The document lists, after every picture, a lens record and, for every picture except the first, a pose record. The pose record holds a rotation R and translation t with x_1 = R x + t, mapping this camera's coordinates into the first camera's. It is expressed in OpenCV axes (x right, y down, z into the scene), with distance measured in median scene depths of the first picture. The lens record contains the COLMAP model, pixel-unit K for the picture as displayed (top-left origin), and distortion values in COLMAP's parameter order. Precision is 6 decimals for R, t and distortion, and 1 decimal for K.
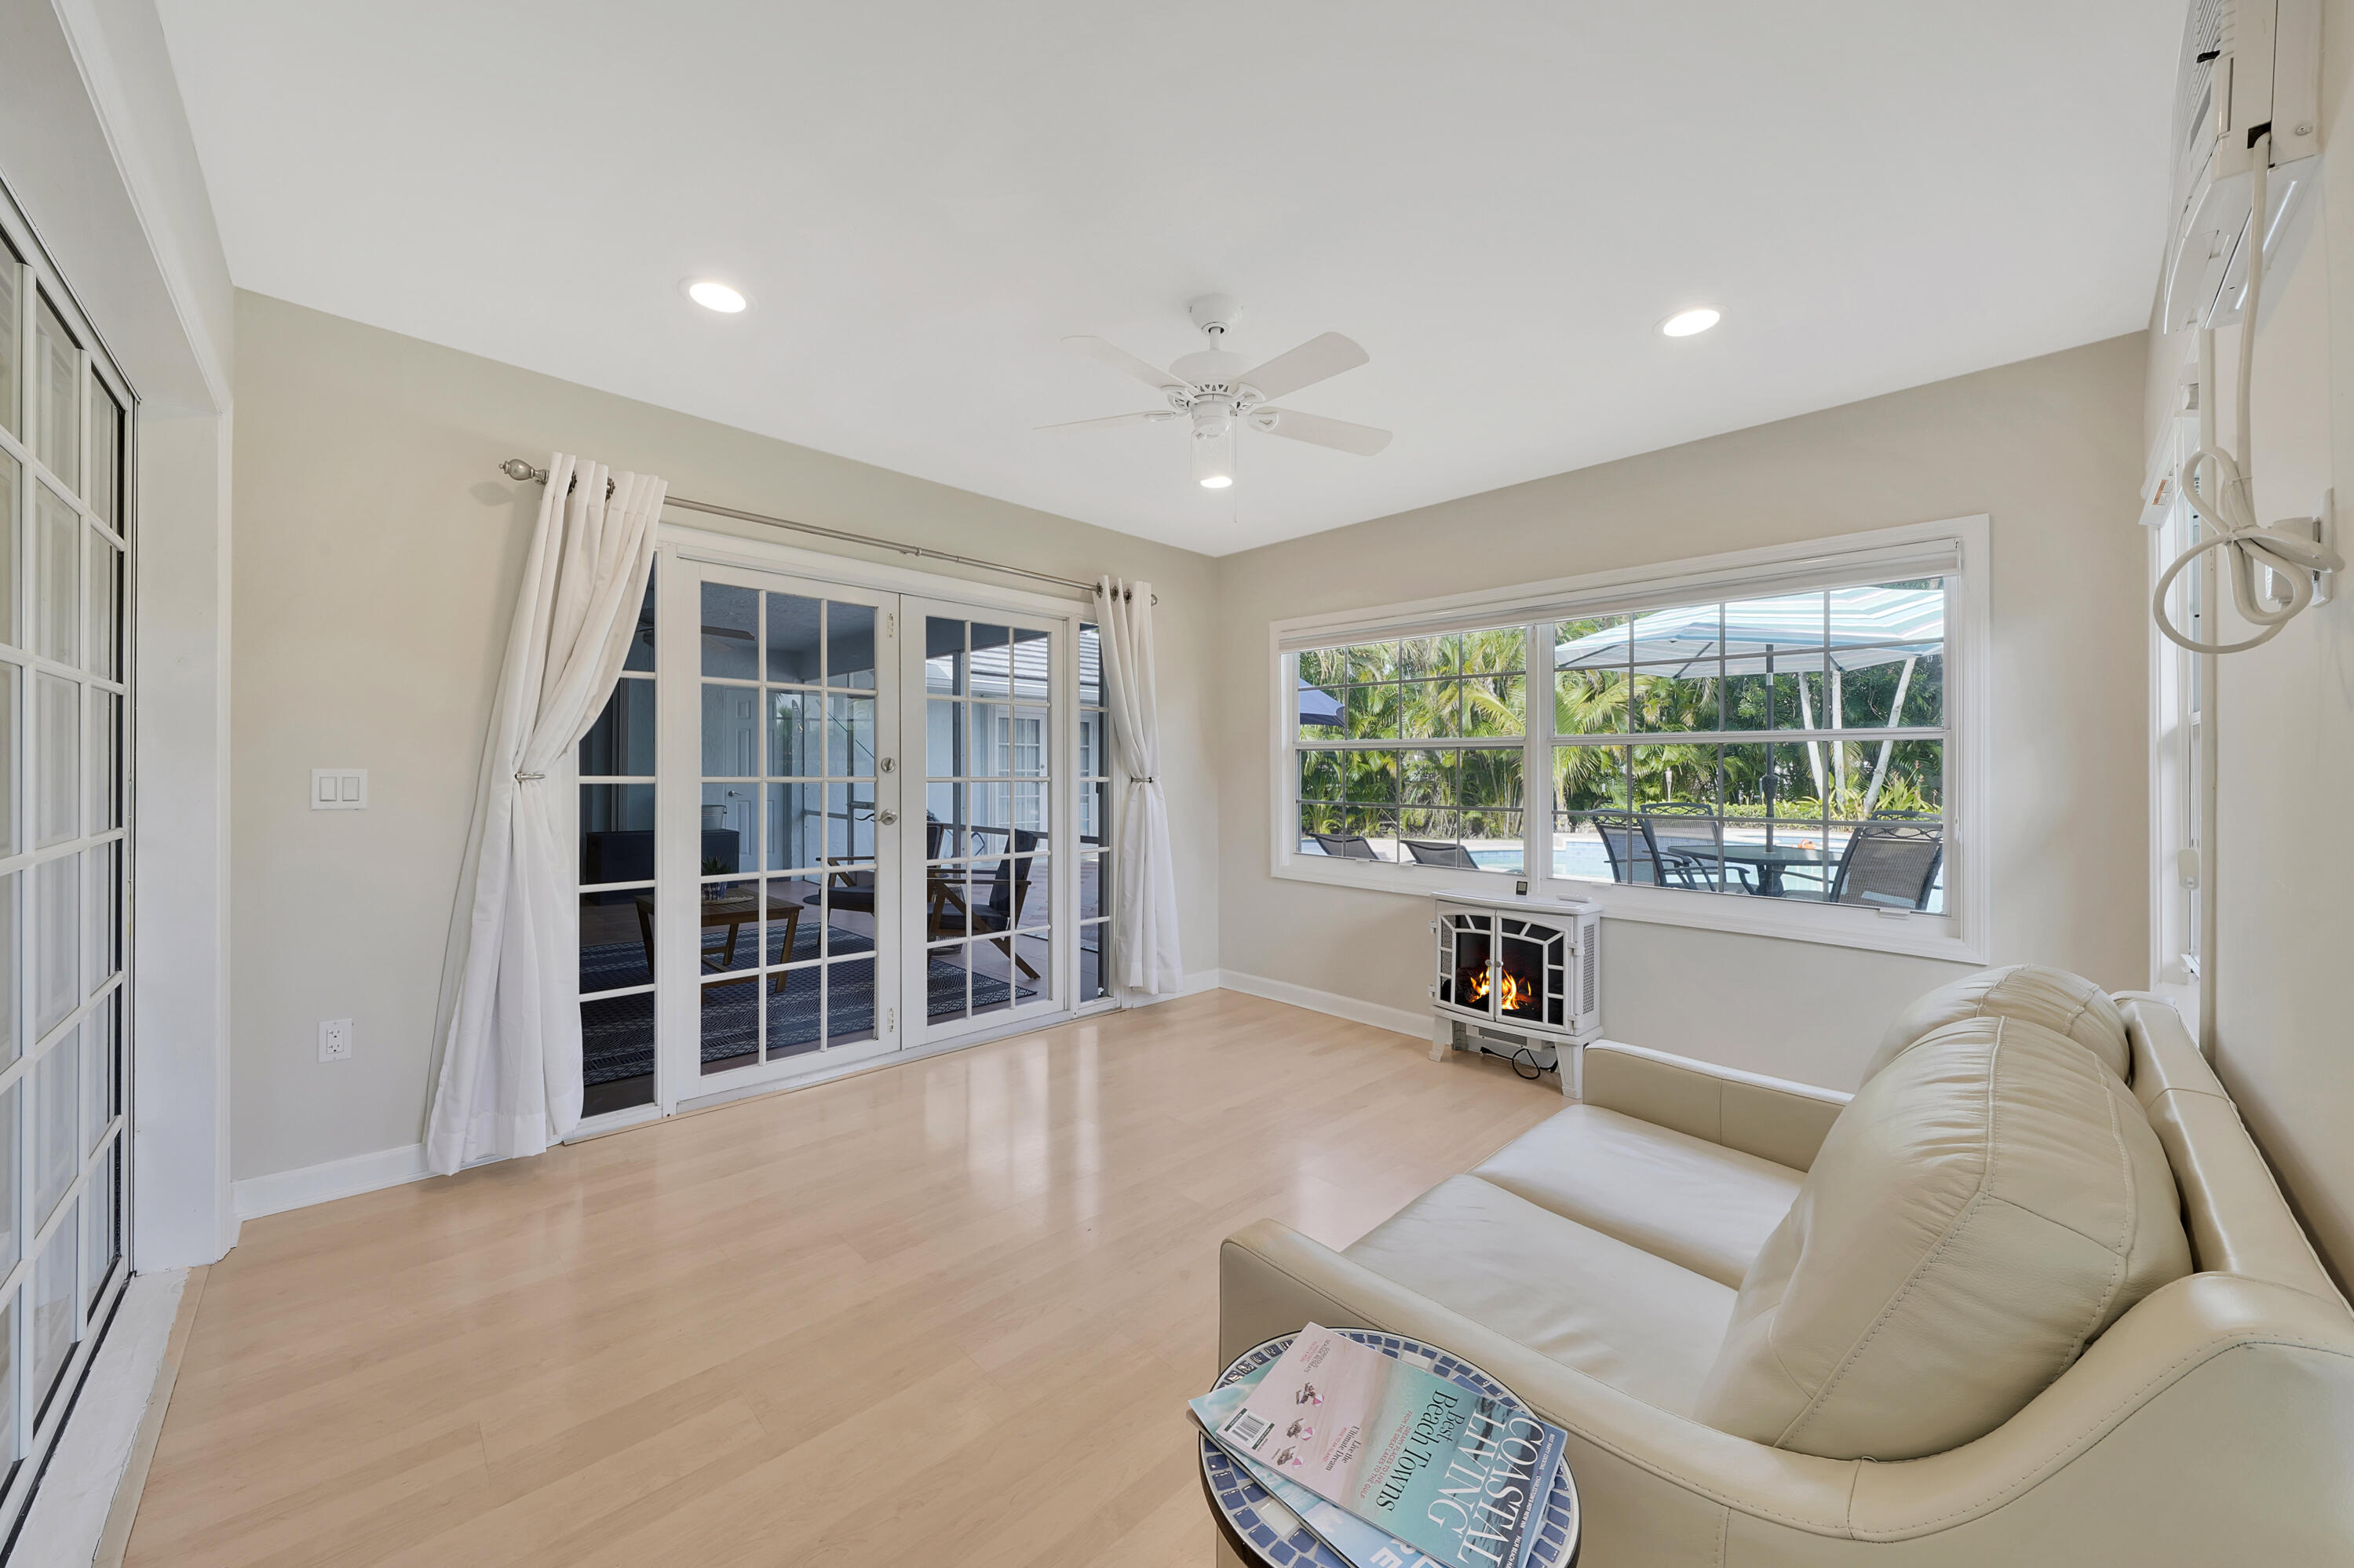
lens RADIAL K [[850.8, 0, 1184.7], [0, 850.8, 760.7], [0, 0, 1]] dist [0.011070, 0.000045]
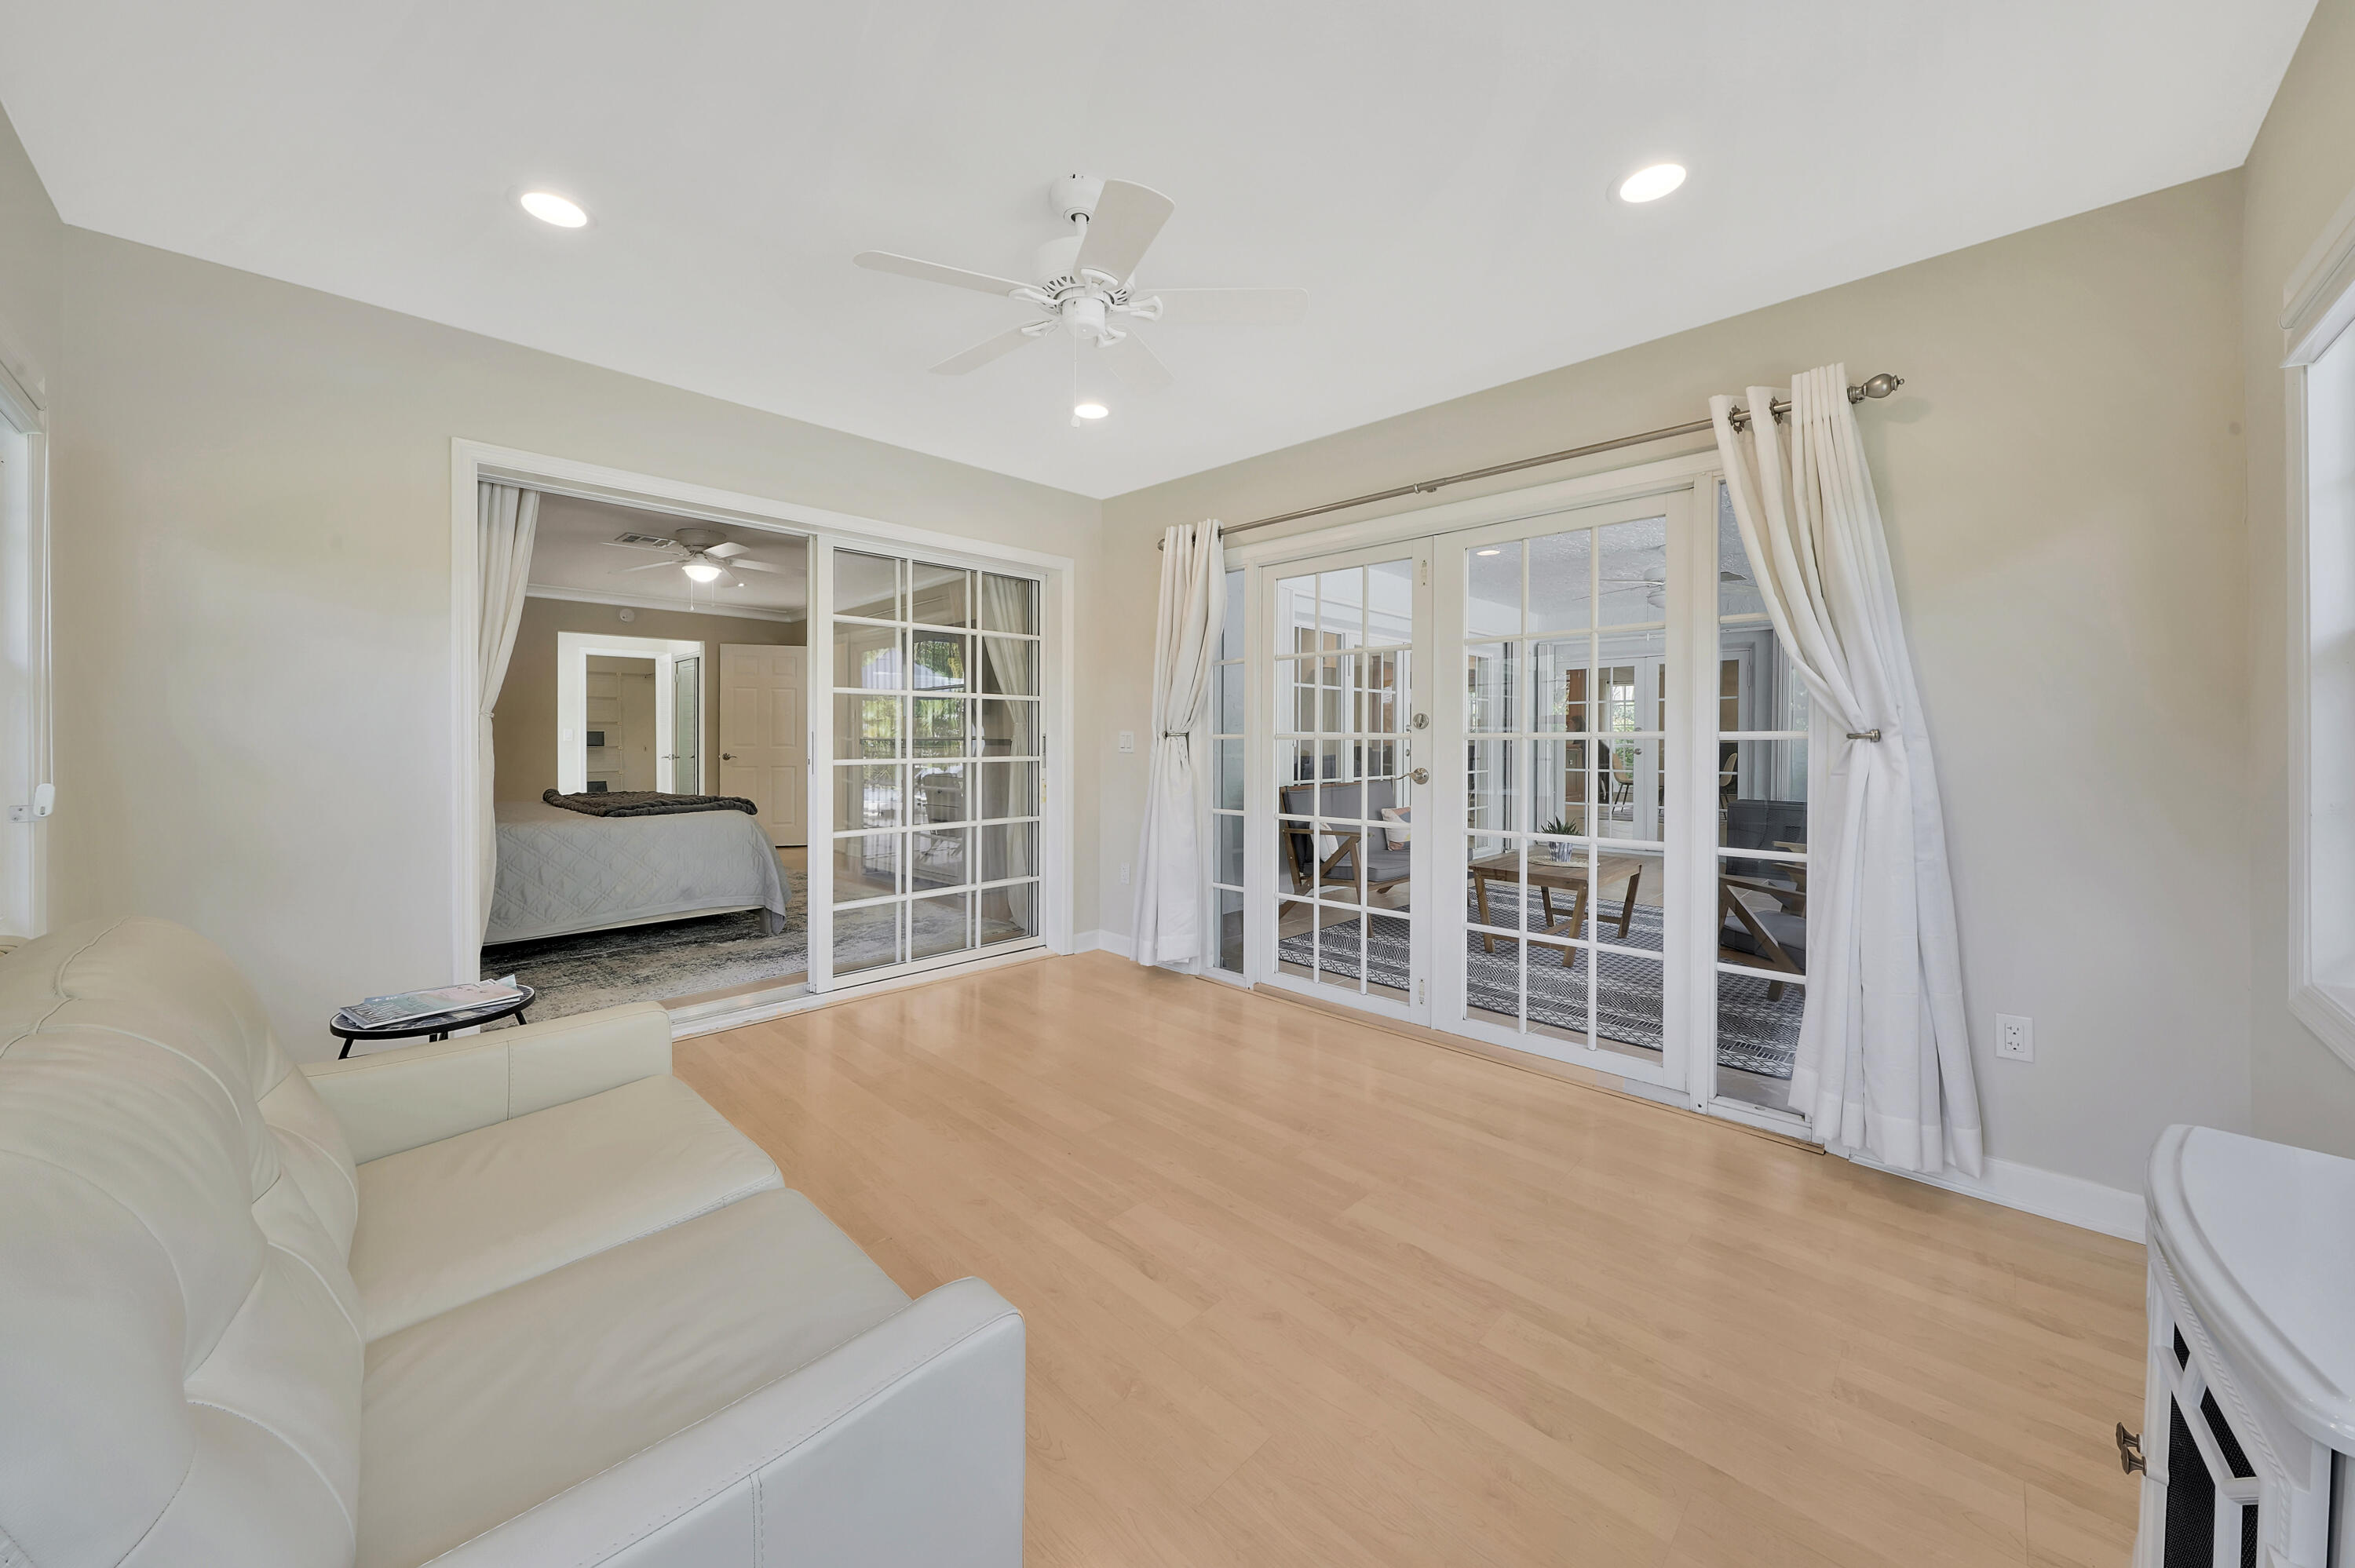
lens RADIAL K [[868.2, 0, 1178.1], [0, 868.2, 739.7], [0, 0, 1]] dist [-0.000687, -0.000042]
pose [[0.012681, -0.007268, -0.999893, 0.601034], [0.007550, 0.999946, -0.007173, 0.030410], [0.999891, -0.007458, 0.012735, 0.707453]]
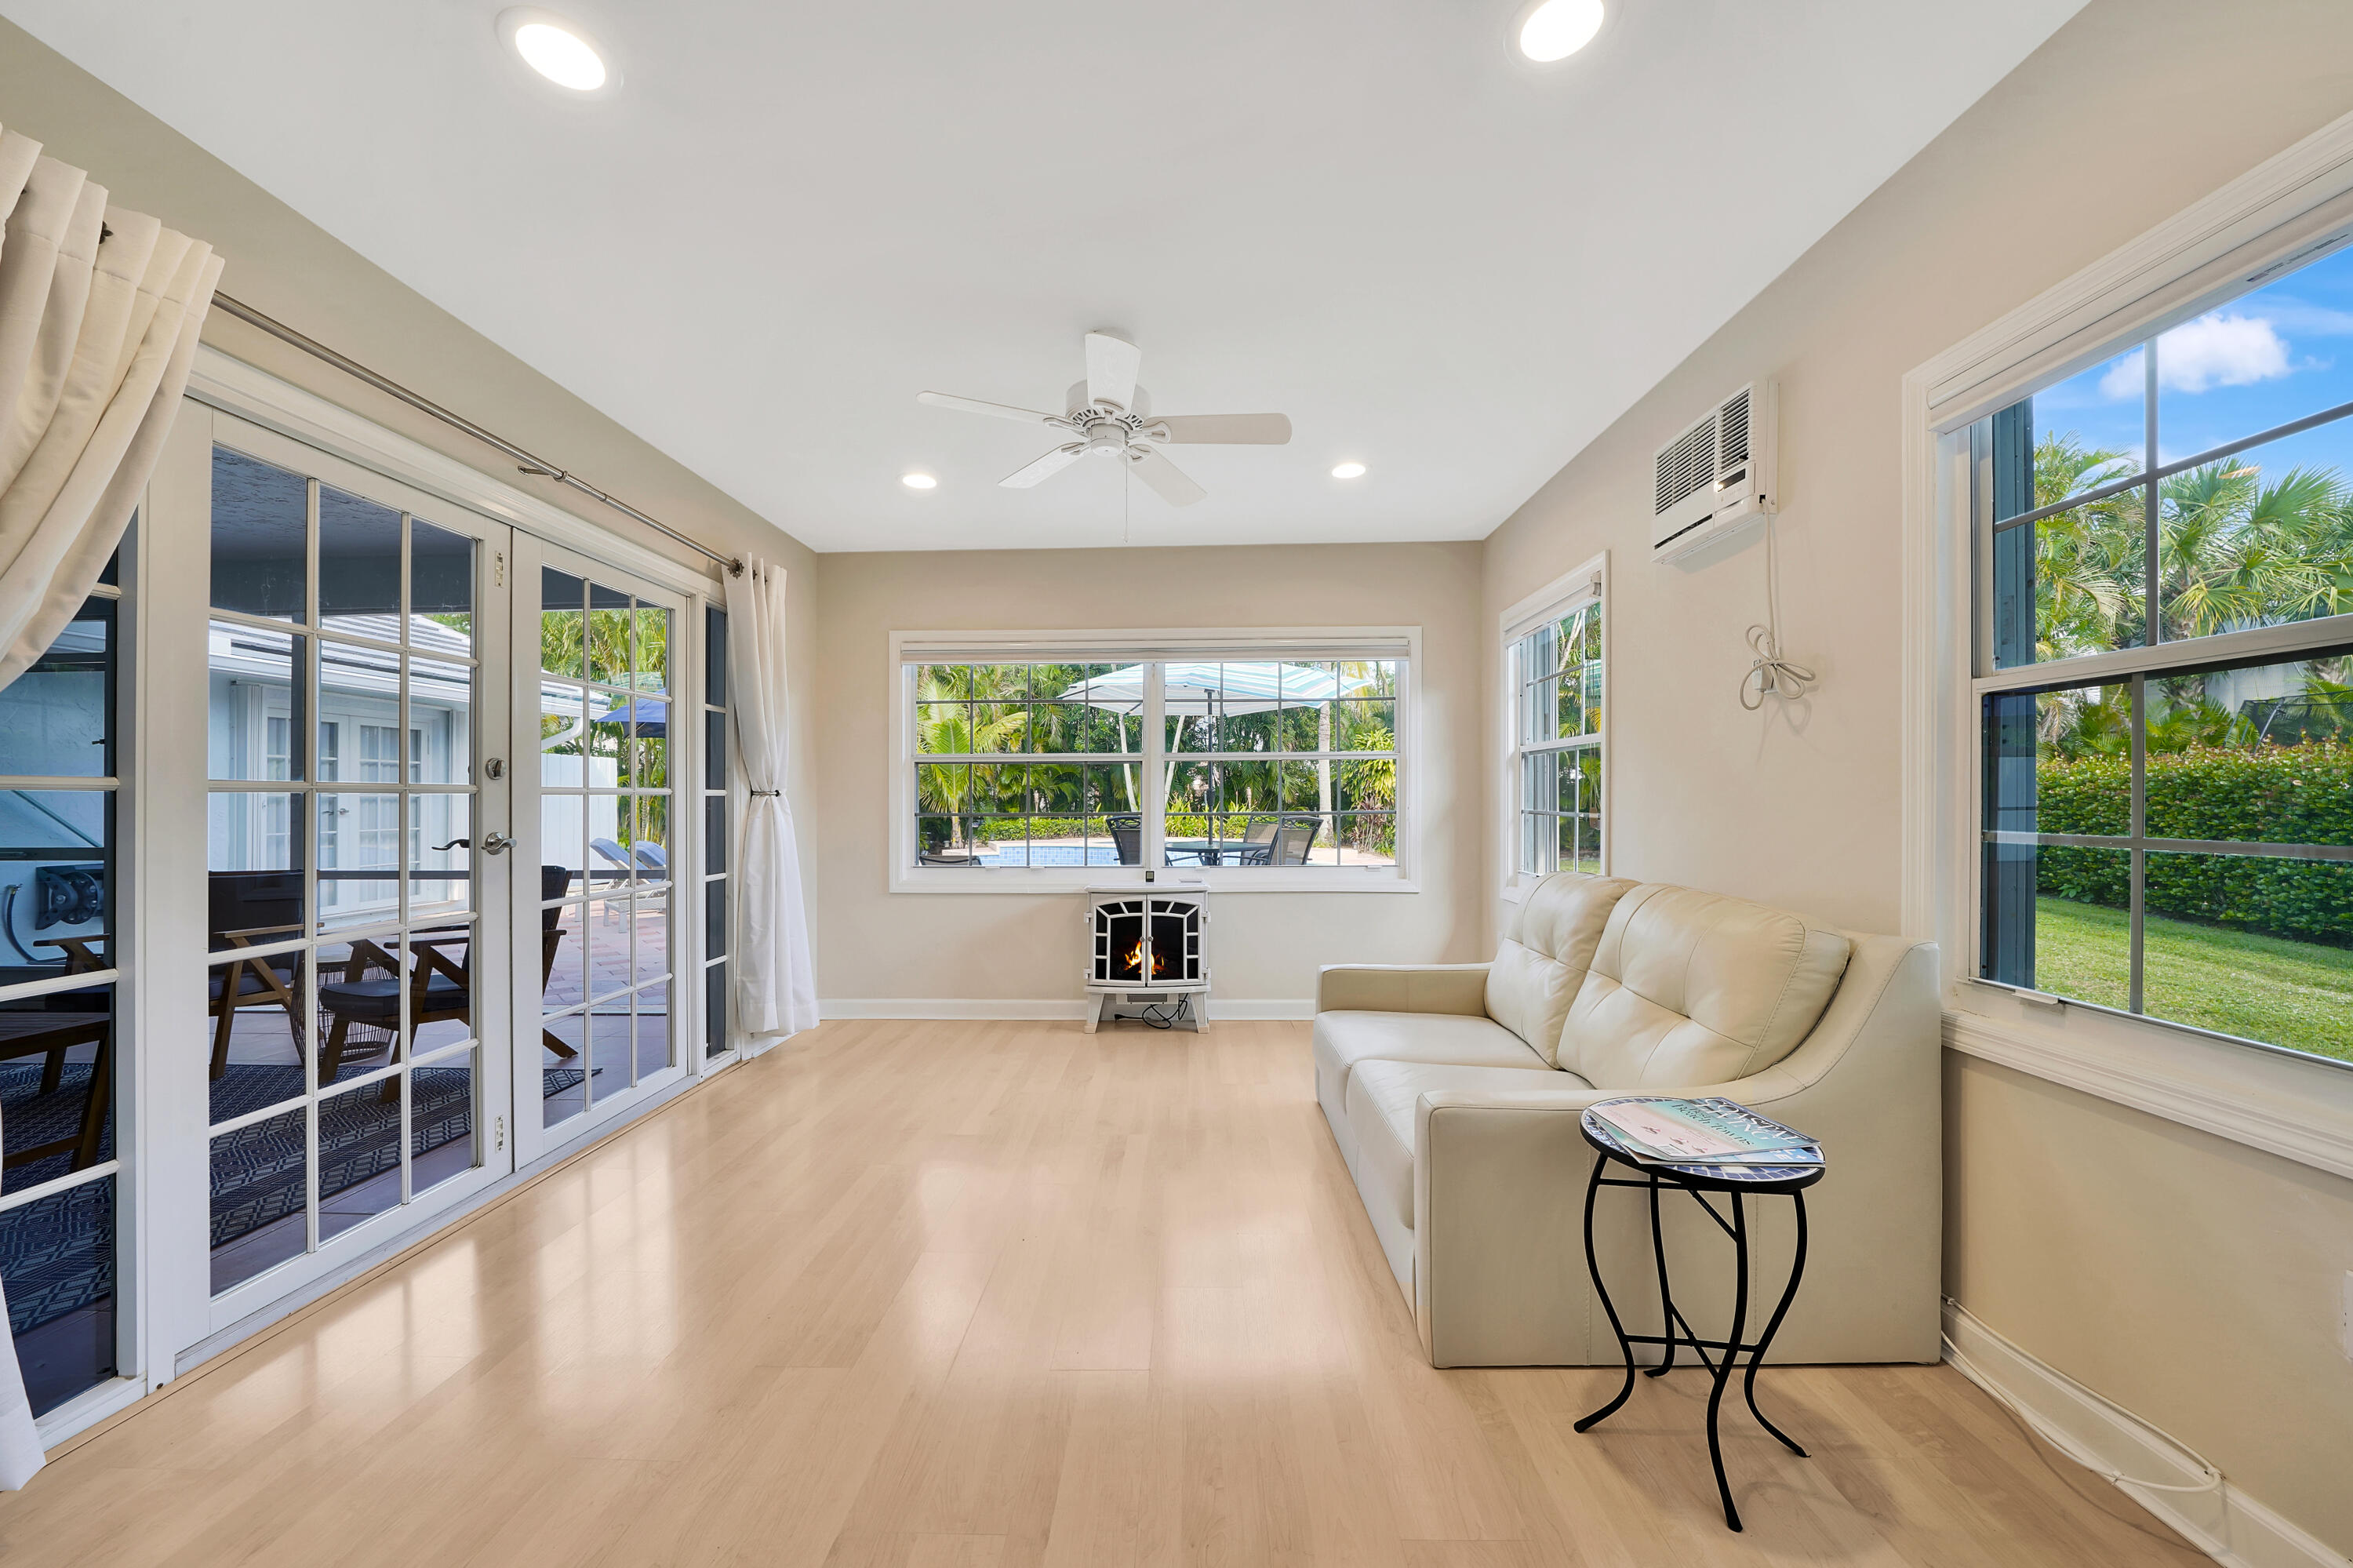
lens RADIAL K [[818.9, 0, 1176.5], [0, 818.9, 784.0], [0, 0, 1]] dist [-0.001538, -0.000093]
pose [[0.720525, 0.000276, 0.693428, -0.404409], [0.003971, 0.999982, -0.004524, 0.022628], [-0.693417, 0.006013, 0.720511, 0.127937]]
